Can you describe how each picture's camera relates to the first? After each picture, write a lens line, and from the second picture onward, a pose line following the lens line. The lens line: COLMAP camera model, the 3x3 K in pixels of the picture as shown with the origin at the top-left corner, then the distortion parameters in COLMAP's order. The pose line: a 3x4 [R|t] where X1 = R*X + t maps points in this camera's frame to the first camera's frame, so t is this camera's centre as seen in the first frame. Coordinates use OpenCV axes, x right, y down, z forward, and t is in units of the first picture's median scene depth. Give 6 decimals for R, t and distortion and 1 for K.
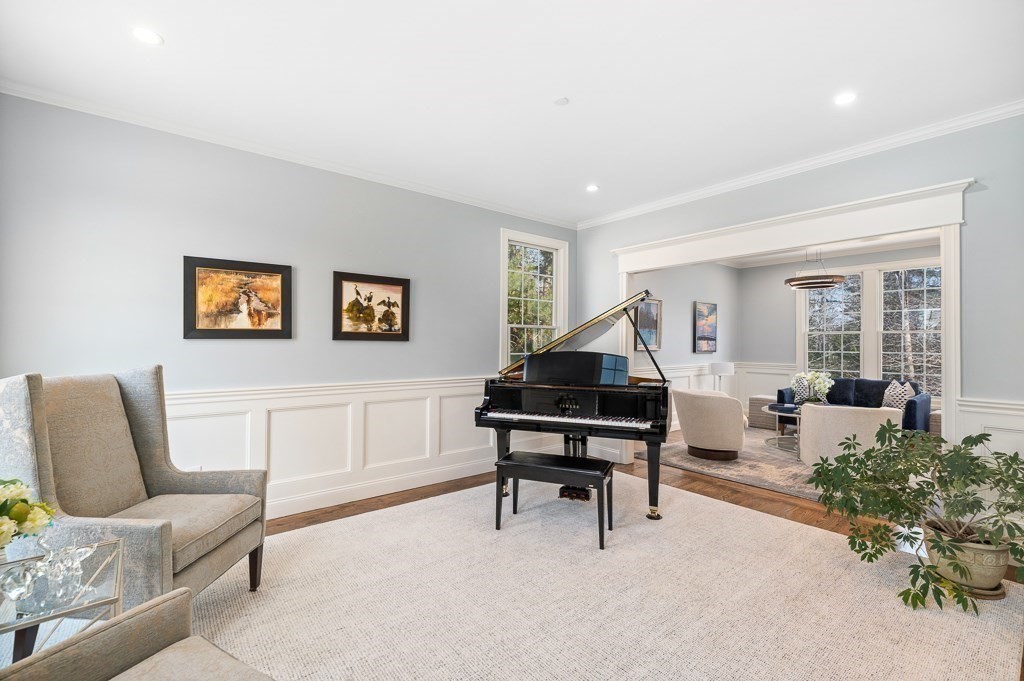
lens RADIAL K [[448.3, 0, 514.5], [0, 448.3, 339.2], [0, 0, 1]] dist [-0.001079, -0.000393]
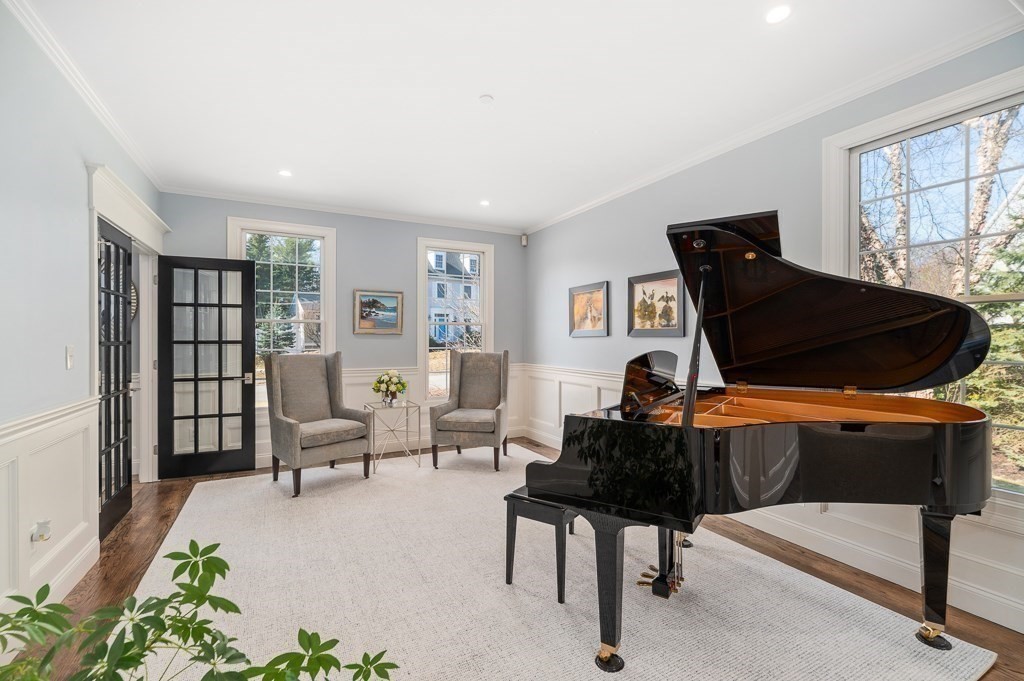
lens RADIAL K [[448.3, 0, 514.5], [0, 448.3, 339.2], [0, 0, 1]] dist [-0.001079, -0.000393]
pose [[-0.201850, -0.003399, -0.979411, 0.780800], [0.009331, 0.999942, -0.005393, 0.012224], [0.979372, -0.010227, -0.201806, 0.911547]]
